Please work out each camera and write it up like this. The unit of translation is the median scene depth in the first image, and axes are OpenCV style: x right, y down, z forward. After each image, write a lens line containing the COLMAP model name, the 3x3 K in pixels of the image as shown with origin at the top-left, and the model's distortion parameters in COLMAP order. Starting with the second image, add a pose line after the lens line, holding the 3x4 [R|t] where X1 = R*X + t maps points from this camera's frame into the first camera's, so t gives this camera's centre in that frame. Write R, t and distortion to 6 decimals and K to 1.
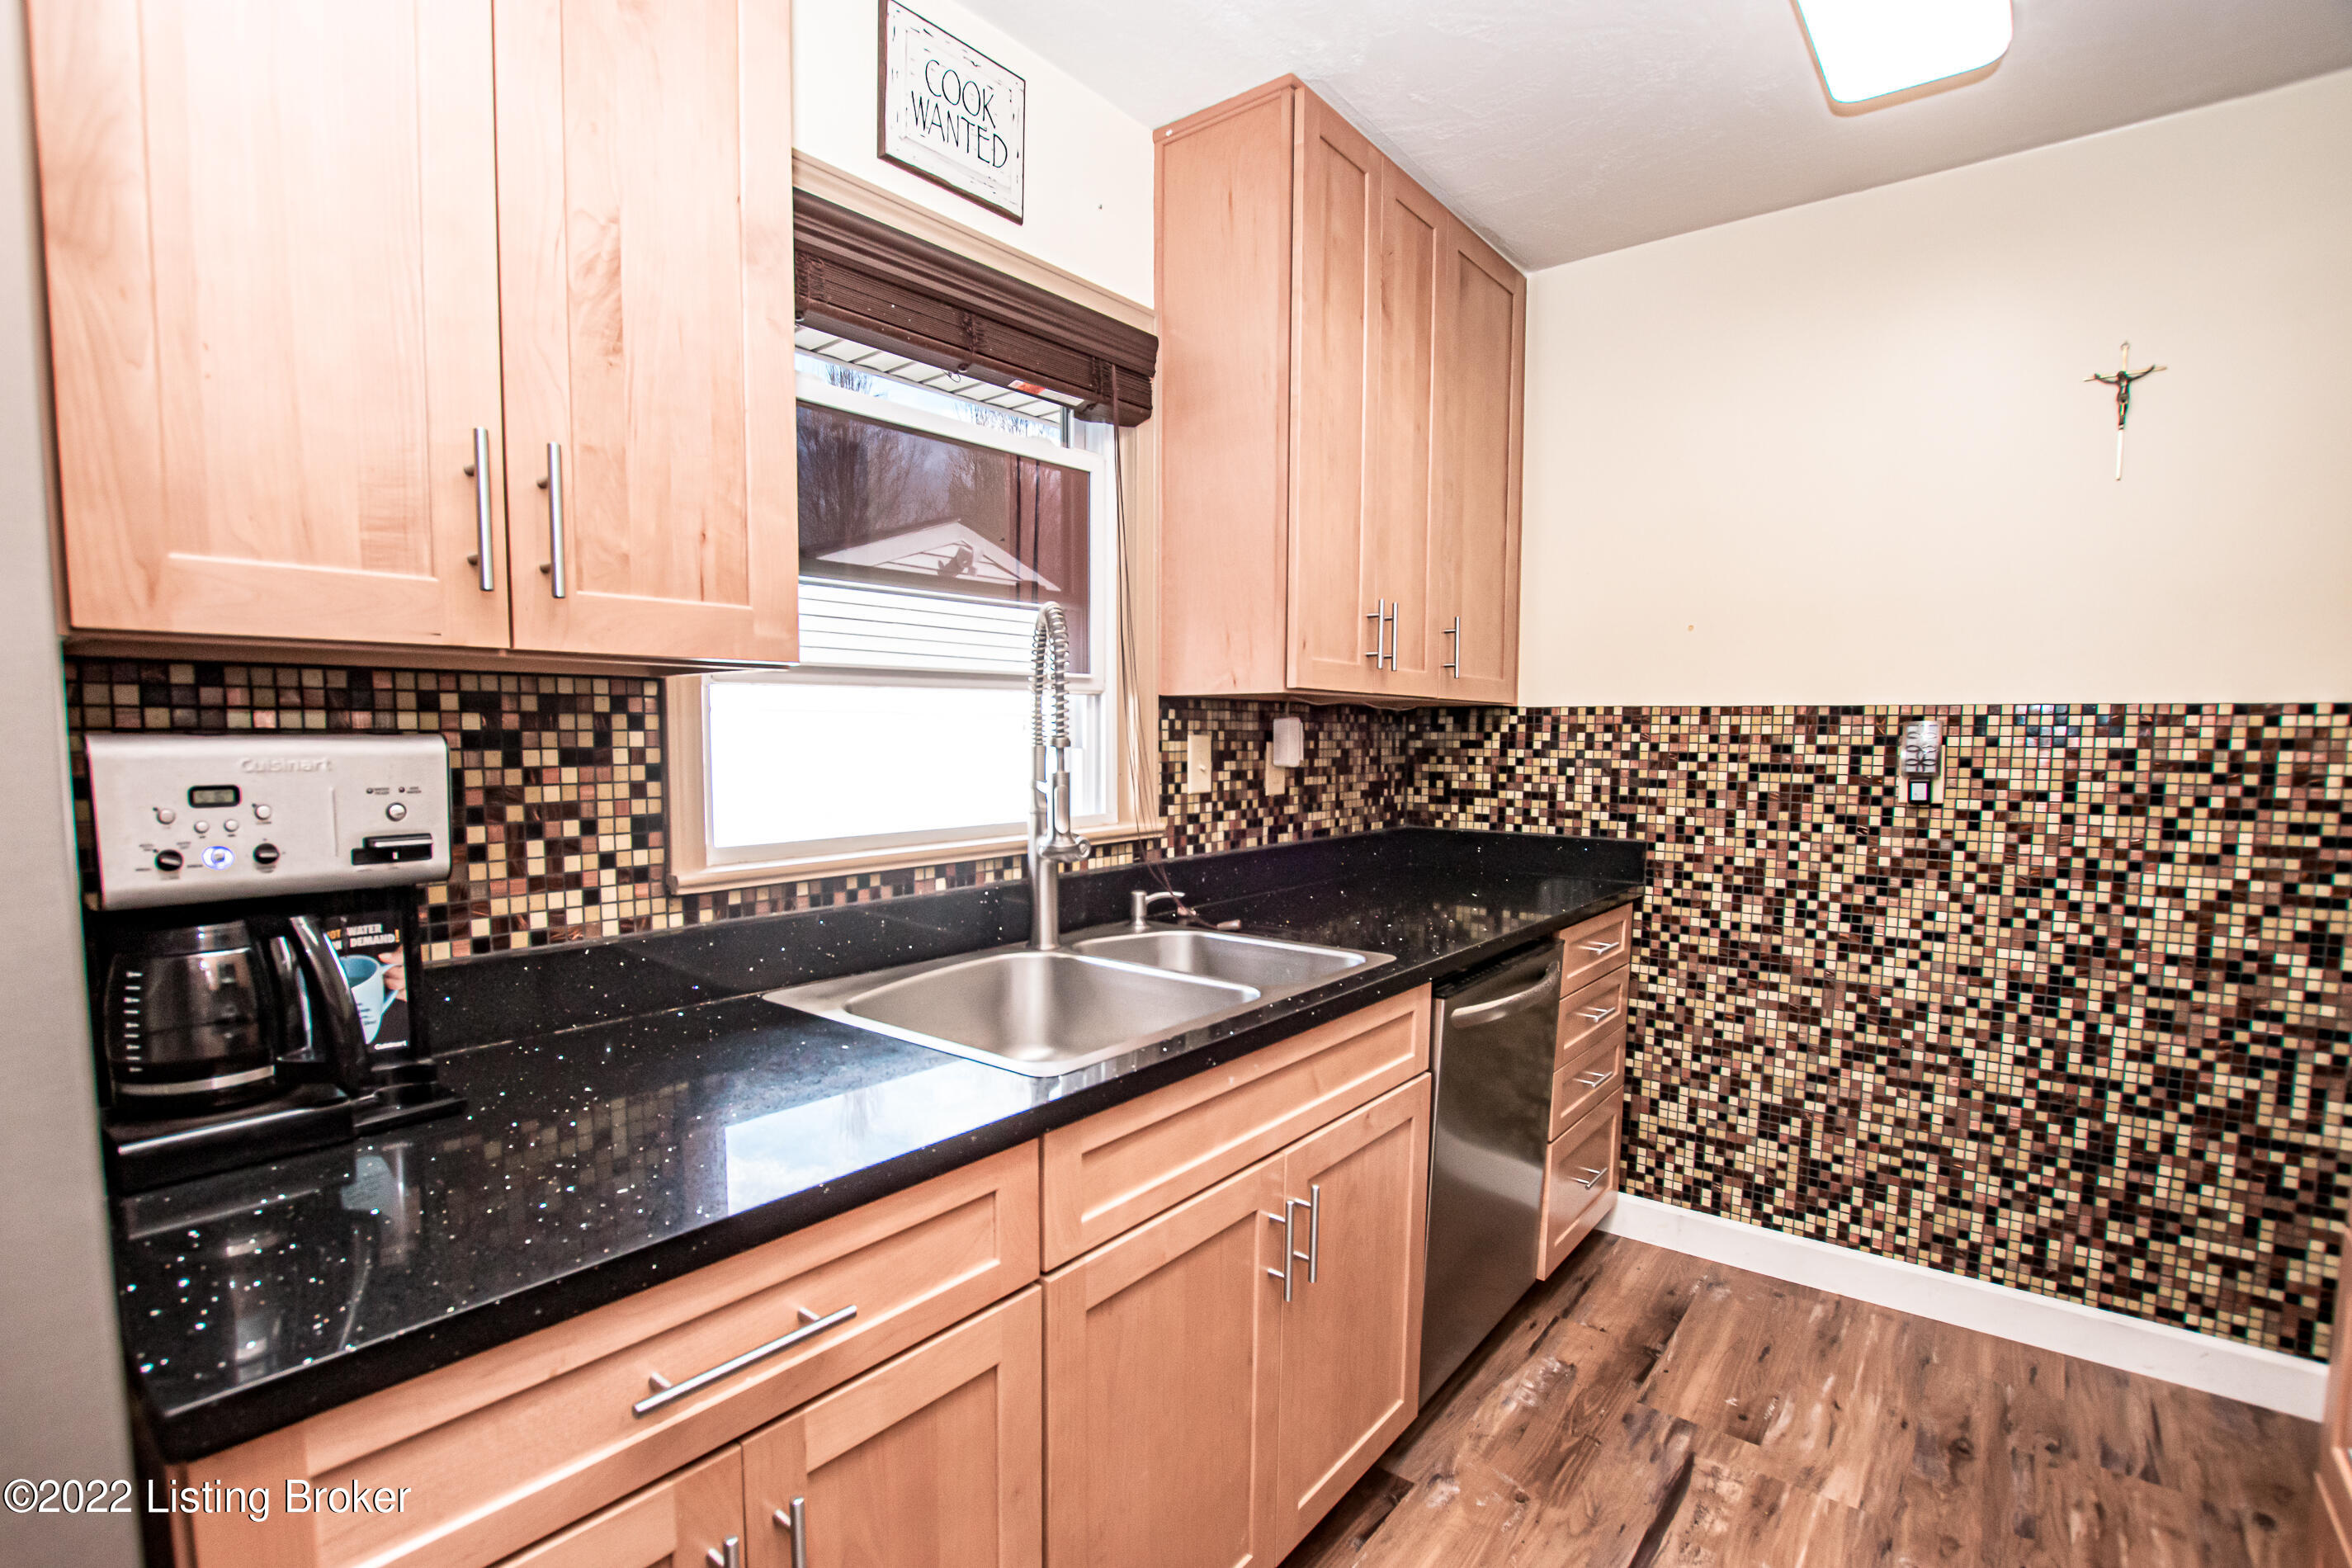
lens RADIAL K [[1072.5, 0, 1136.9], [0, 1072.5, 819.7], [0, 0, 1]] dist [-0.035194, 0.005665]
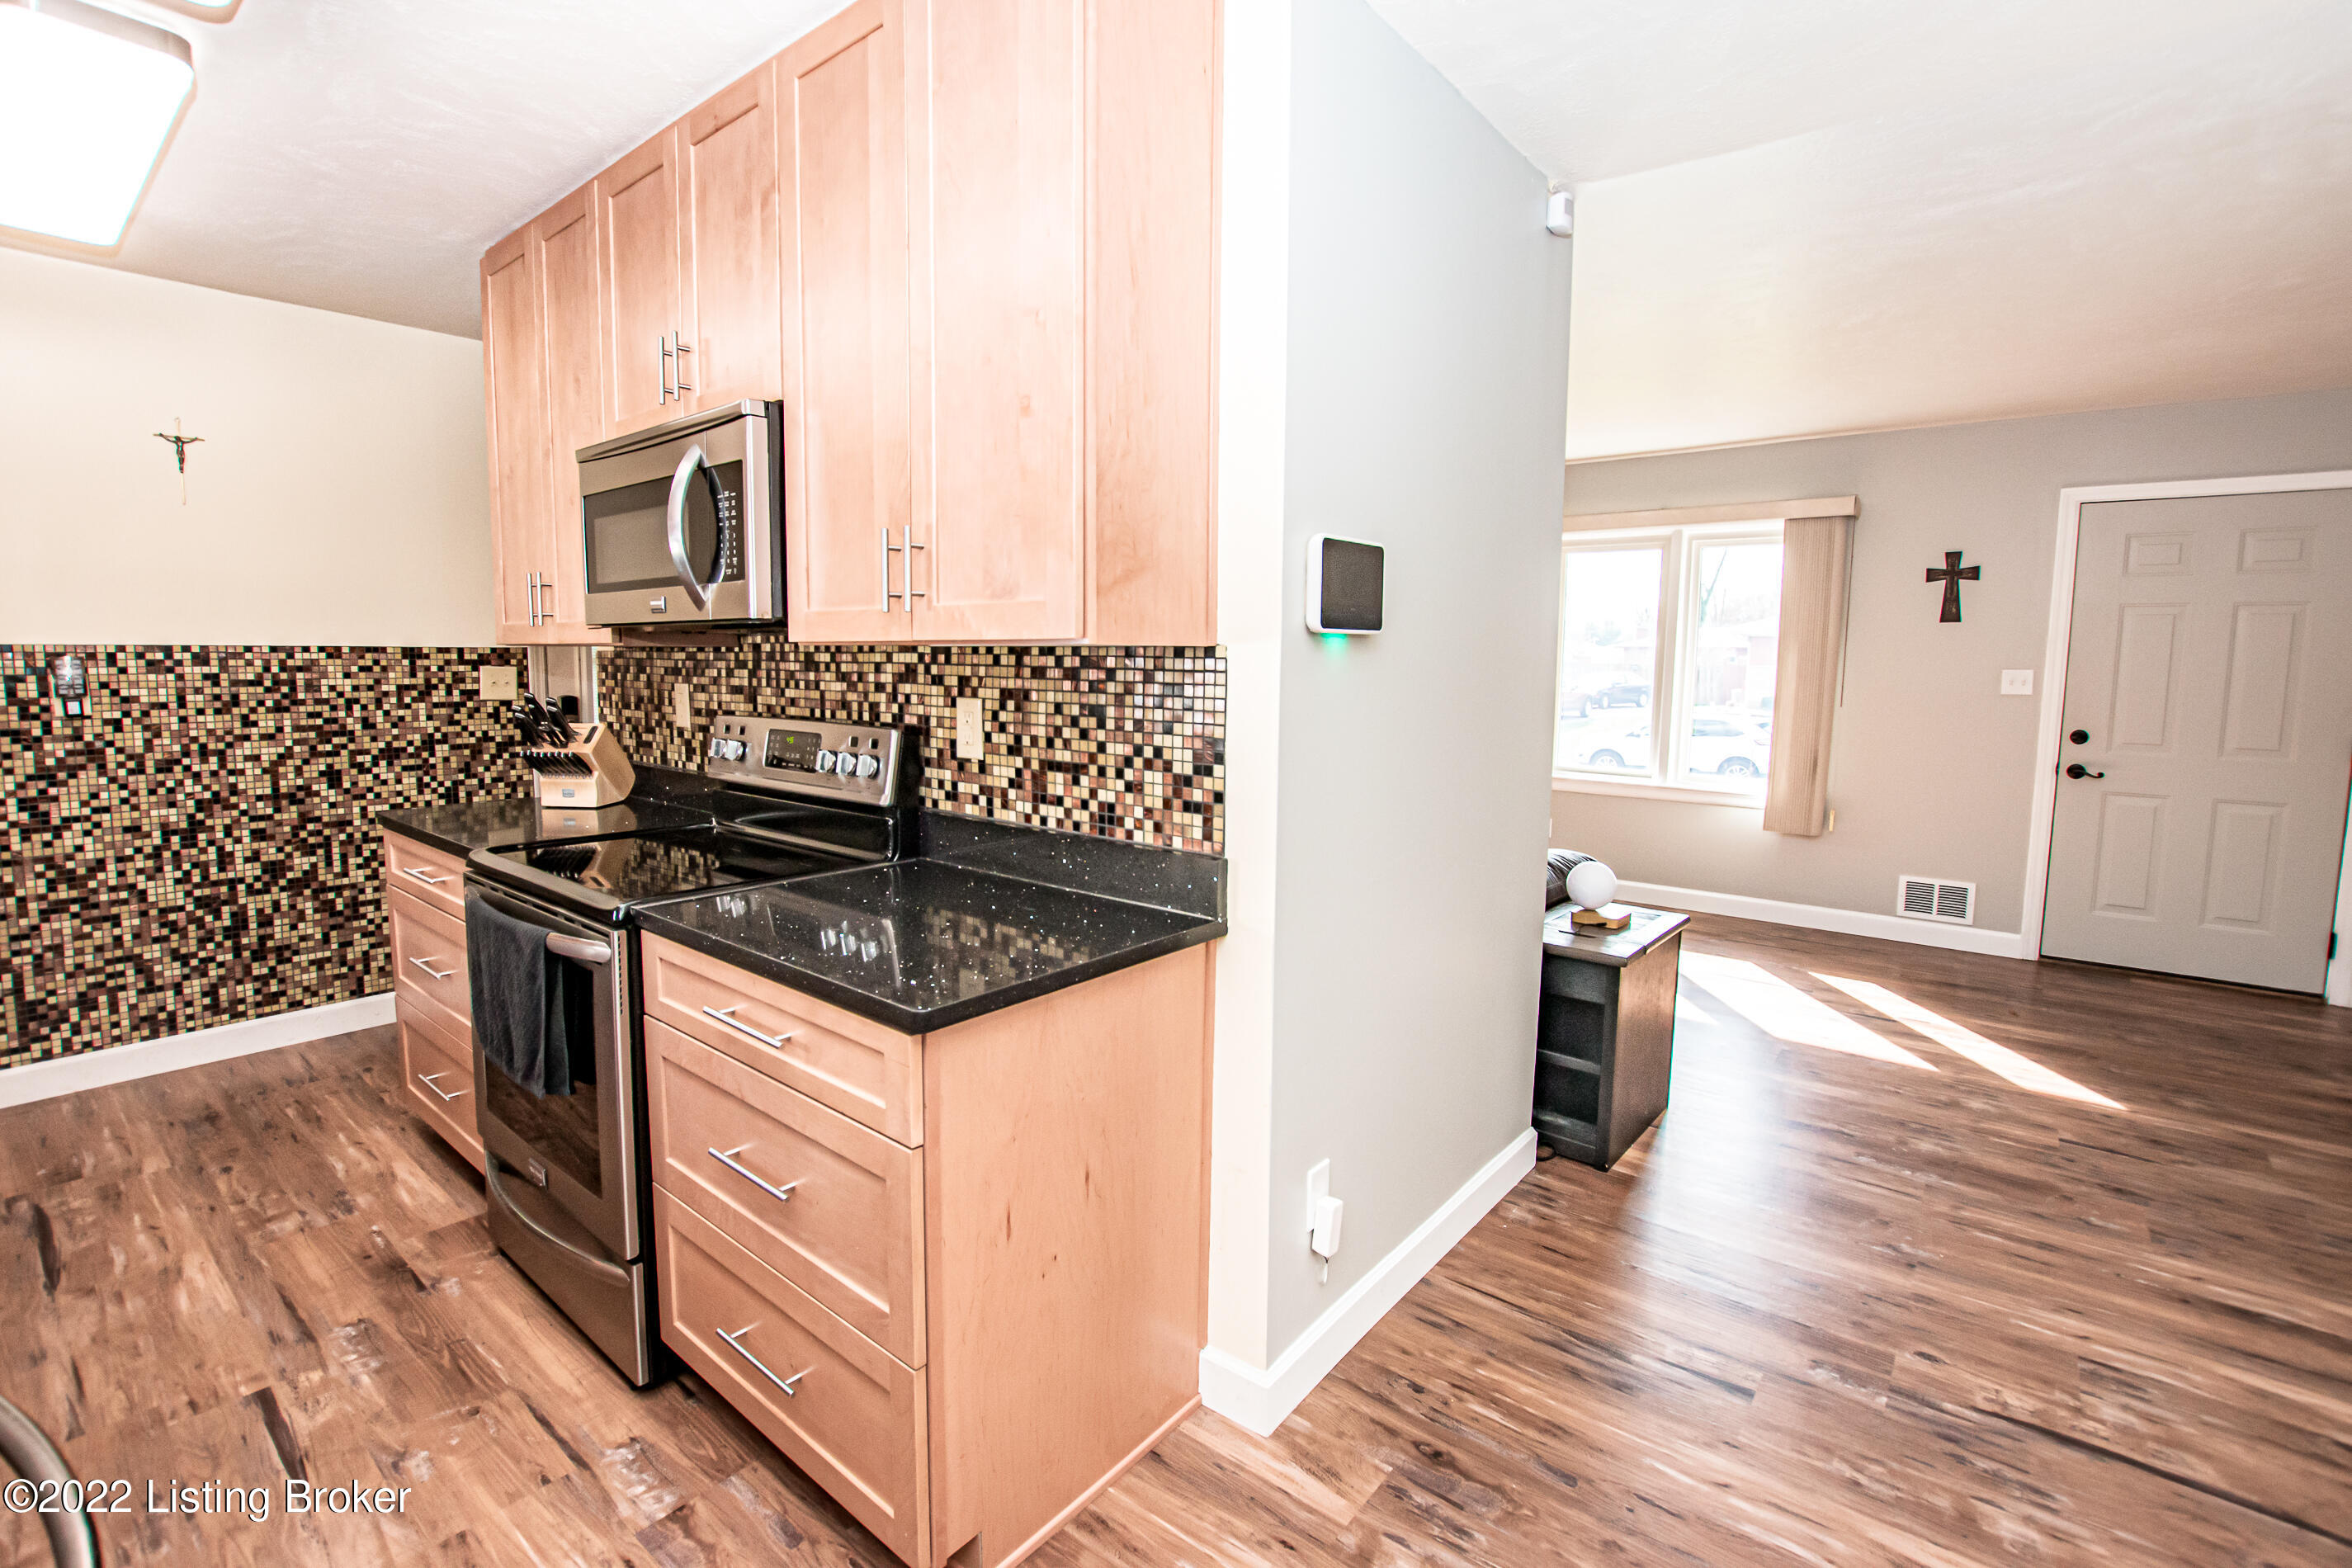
lens RADIAL K [[1072.5, 0, 1195.8], [0, 1072.5, 774.9], [0, 0, 1]] dist [-0.035194, 0.005665]
pose [[-0.040211, -0.118405, 0.992151, -0.724098], [0.067779, 0.990344, 0.120936, -0.004232], [-0.996890, 0.072110, -0.031797, -0.448613]]
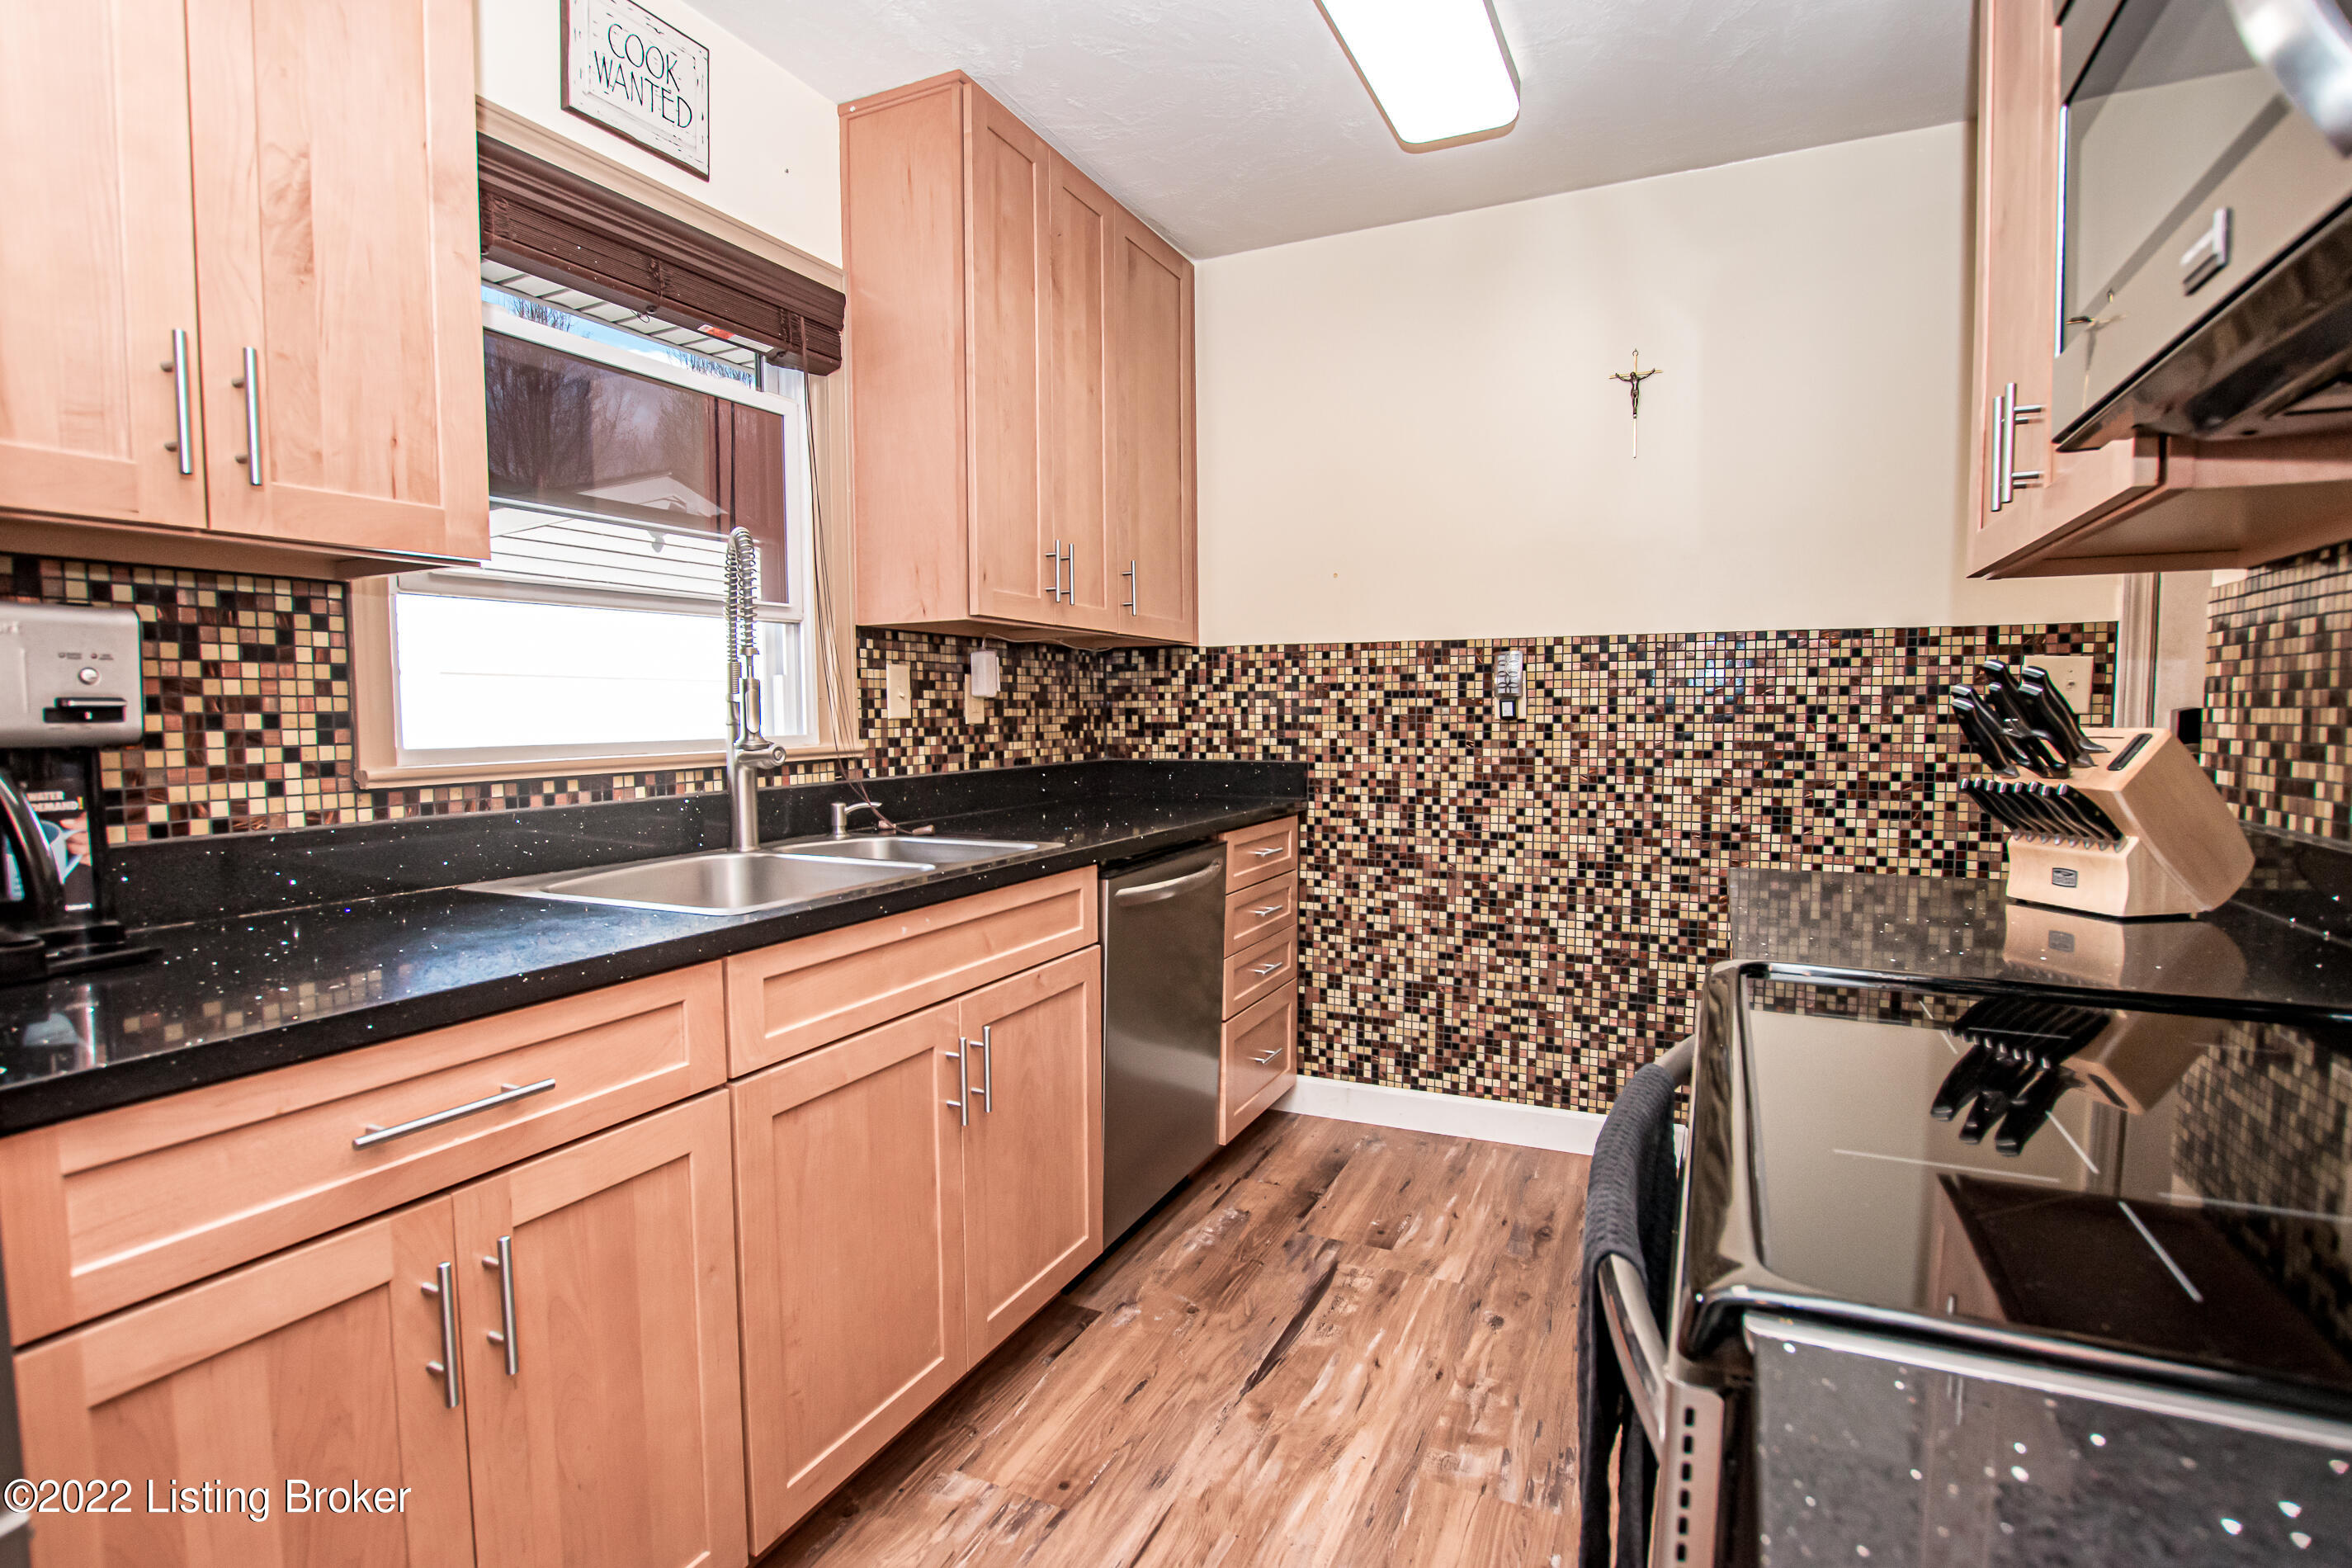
lens RADIAL K [[1125.1, 0, 1162.4], [0, 1125.1, 791.0], [0, 0, 1]] dist [-0.028664, 0.000812]
pose [[0.971243, -0.026105, 0.236655, 0.050136], [0.029818, 0.999482, -0.012123, 0.076401], [-0.236216, 0.018831, 0.971518, -0.172357]]
